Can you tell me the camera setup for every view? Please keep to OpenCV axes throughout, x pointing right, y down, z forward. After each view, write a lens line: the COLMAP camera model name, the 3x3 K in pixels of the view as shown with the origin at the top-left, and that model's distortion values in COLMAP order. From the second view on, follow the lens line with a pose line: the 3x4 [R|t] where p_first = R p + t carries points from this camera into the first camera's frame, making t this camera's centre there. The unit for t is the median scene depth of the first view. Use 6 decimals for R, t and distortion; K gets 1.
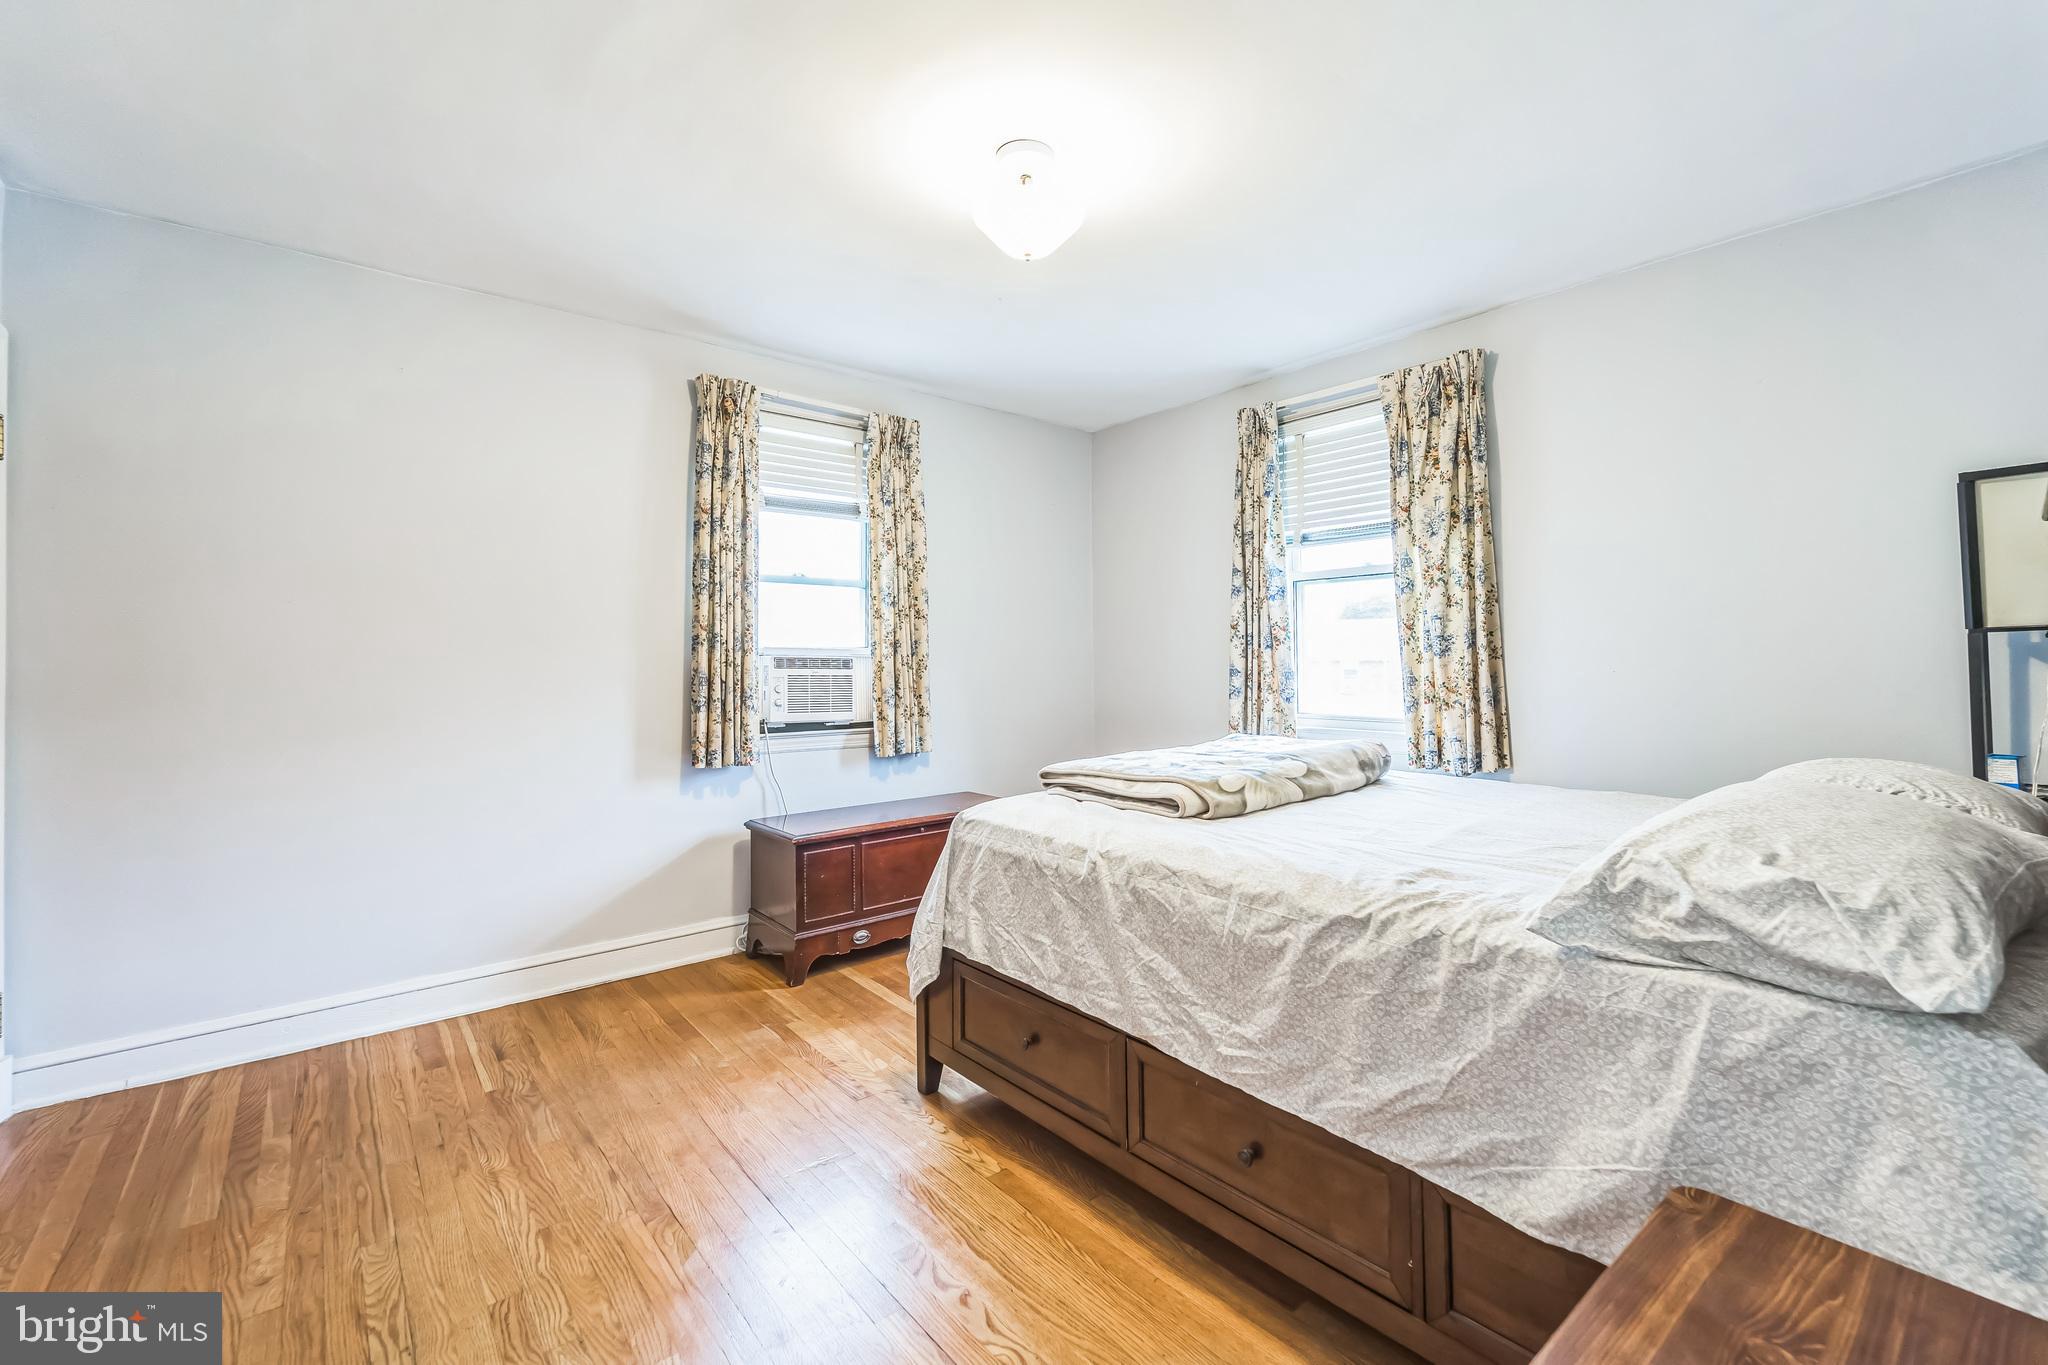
lens RADIAL K [[843.0, 0, 1022.1], [0, 843.0, 656.1], [0, 0, 1]] dist [-0.001147, -0.000495]
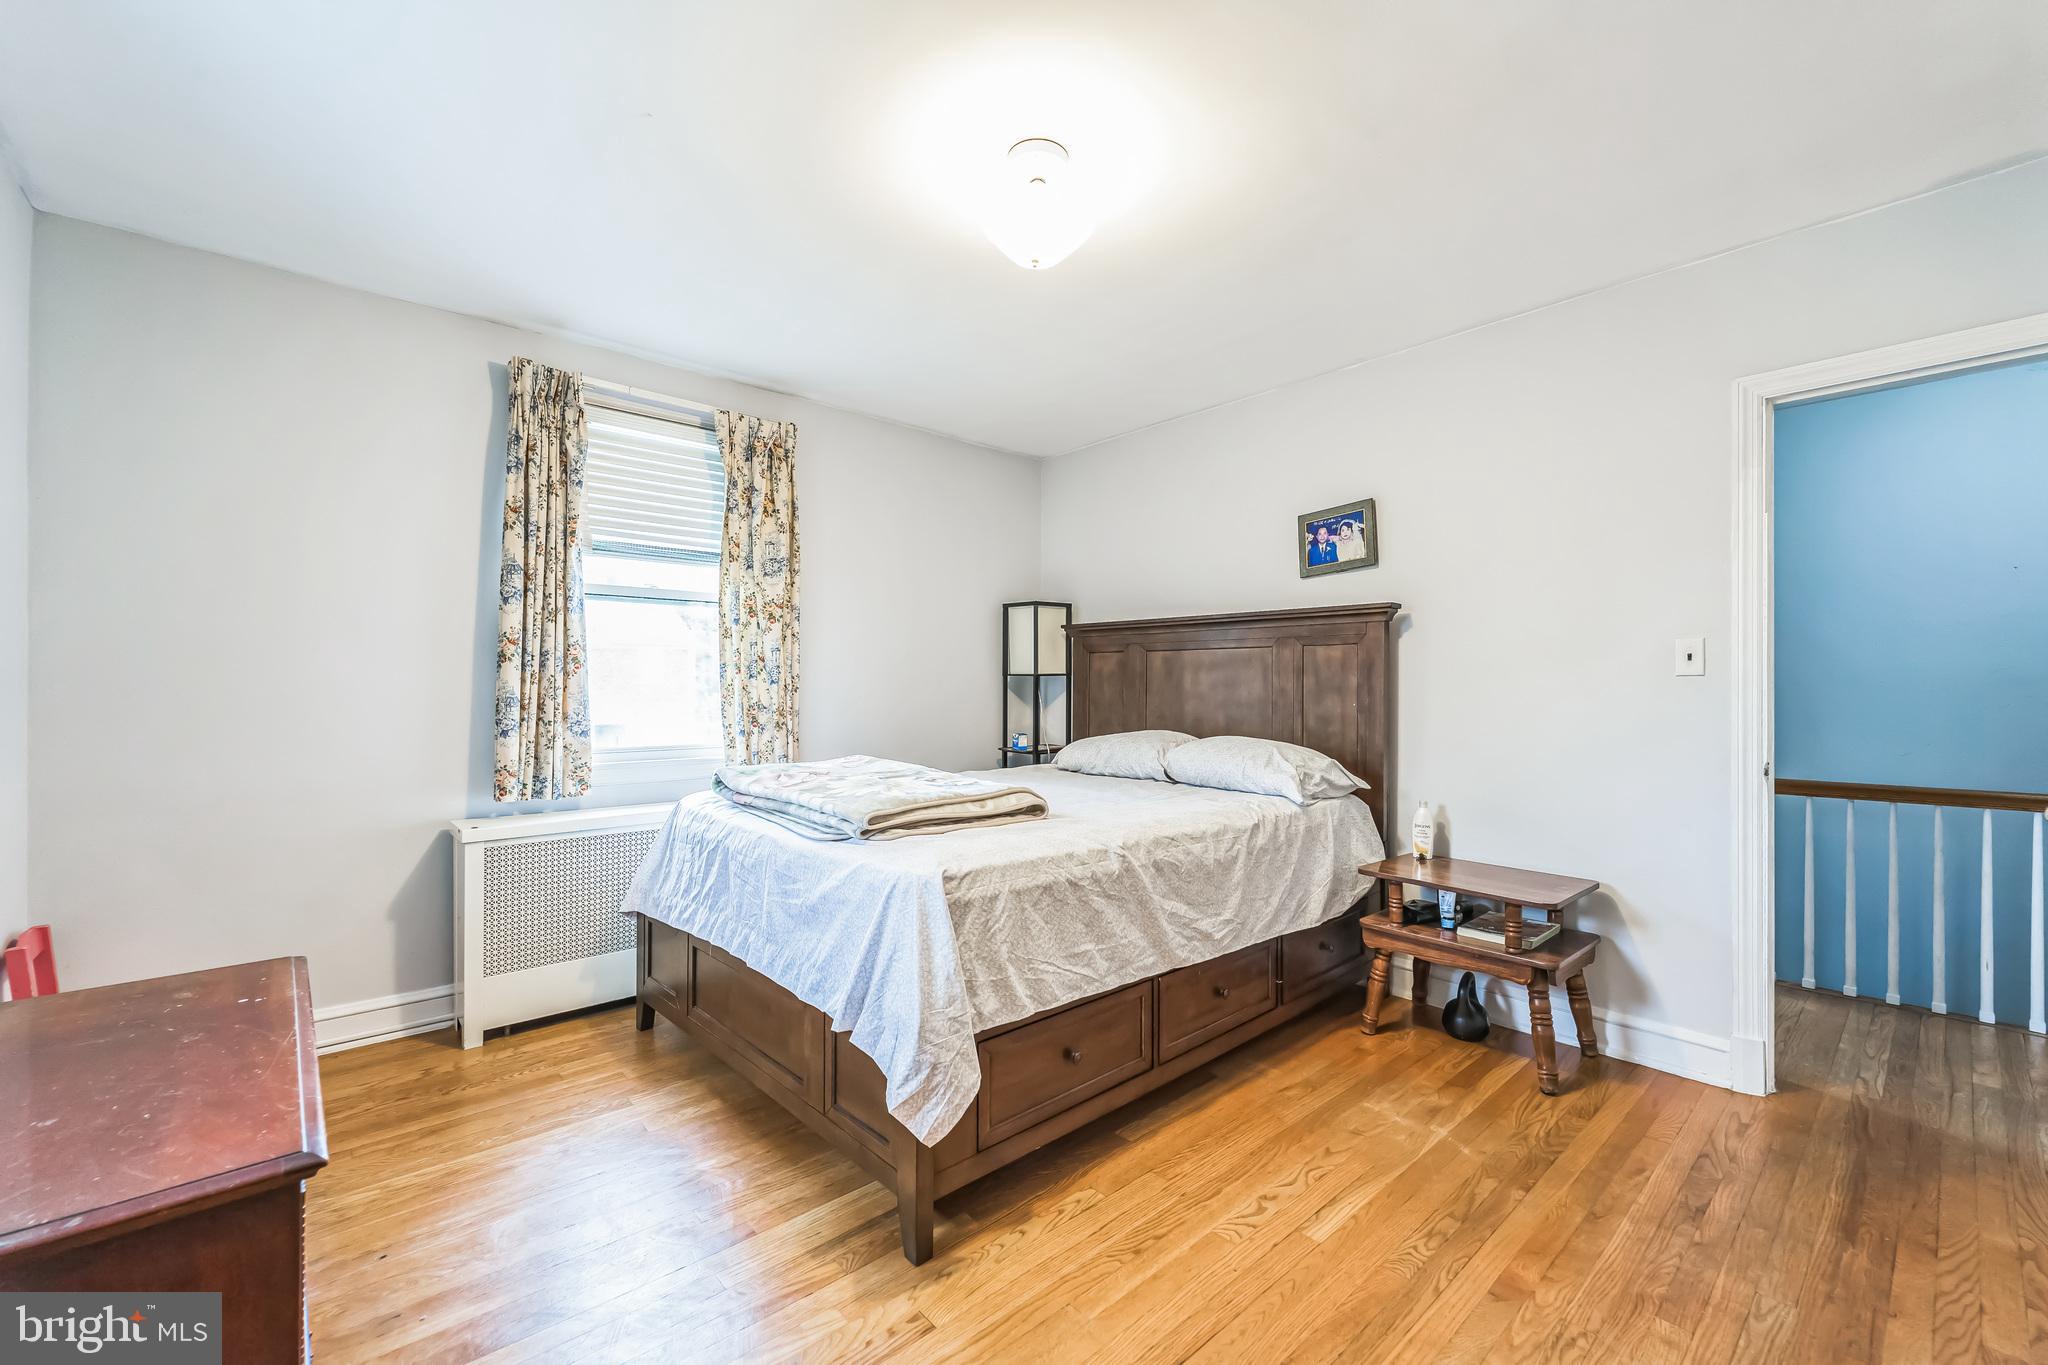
lens RADIAL K [[849.7, 0, 1024.0], [0, 849.7, 682.5], [0, 0, 1]] dist [-0.002204, -0.000186]
pose [[-0.037338, 0.013265, 0.999215, -1.151269], [-0.007298, 0.999882, -0.013547, 0.020838], [-0.999276, -0.007798, -0.037237, 1.239374]]
